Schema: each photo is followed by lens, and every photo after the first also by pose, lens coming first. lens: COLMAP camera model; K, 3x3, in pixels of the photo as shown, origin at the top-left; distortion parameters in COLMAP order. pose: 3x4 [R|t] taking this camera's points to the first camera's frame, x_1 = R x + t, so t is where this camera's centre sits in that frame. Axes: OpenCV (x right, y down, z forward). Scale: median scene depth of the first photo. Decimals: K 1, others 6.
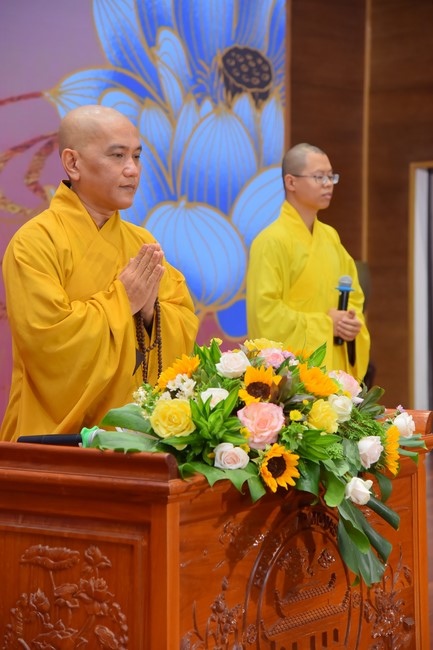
lens RADIAL K [[1669.5, 0, 211.6], [0, 1669.5, 333.4], [0, 0, 1]] dist [0.704092, 0.000000]
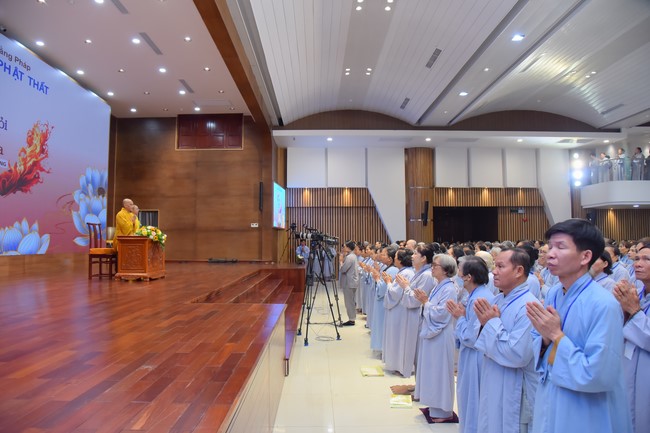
lens RADIAL K [[448.5, 0, 322.1], [0, 448.5, 216.9], [0, 0, 1]] dist [-0.079629, 0.001984]
pose [[0.798788, 0.039849, 0.600291, -0.417088], [0.020545, 0.995415, -0.093417, 0.123725], [-0.601262, 0.086954, 0.794307, -0.905495]]
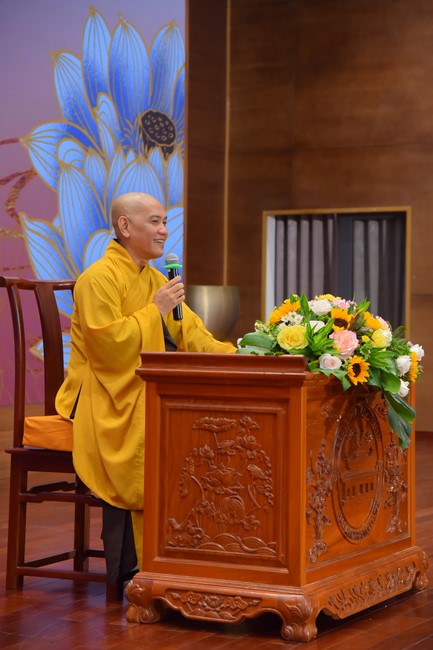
lens RADIAL K [[1571.2, 0, 218.1], [0, 1571.2, 326.5], [0, 0, 1]] dist [0.579892, 0.000000]
pose [[0.987224, 0.018165, 0.158301, -0.189437], [-0.012249, 0.999192, -0.038269, 0.056635], [-0.158868, 0.035841, 0.986649, -0.258634]]
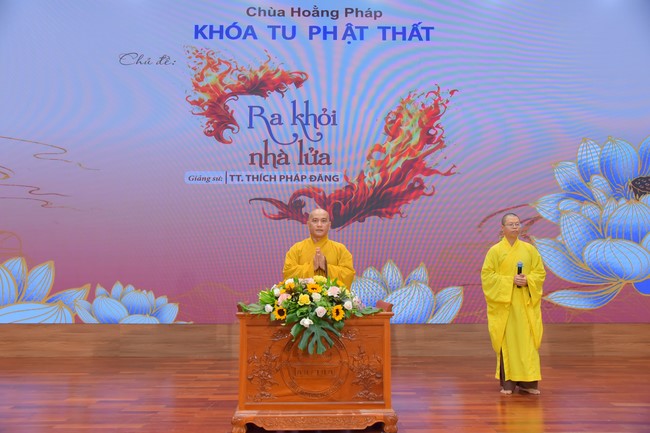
lens RADIAL K [[547.6, 0, 324.9], [0, 547.6, 218.4], [0, 0, 1]] dist [-0.013748, 0.023086]
pose [[0.607334, -0.084185, -0.789974, 0.569925], [-0.034491, 0.990638, -0.132085, 0.022136], [0.793698, 0.107467, 0.598744, 0.248261]]
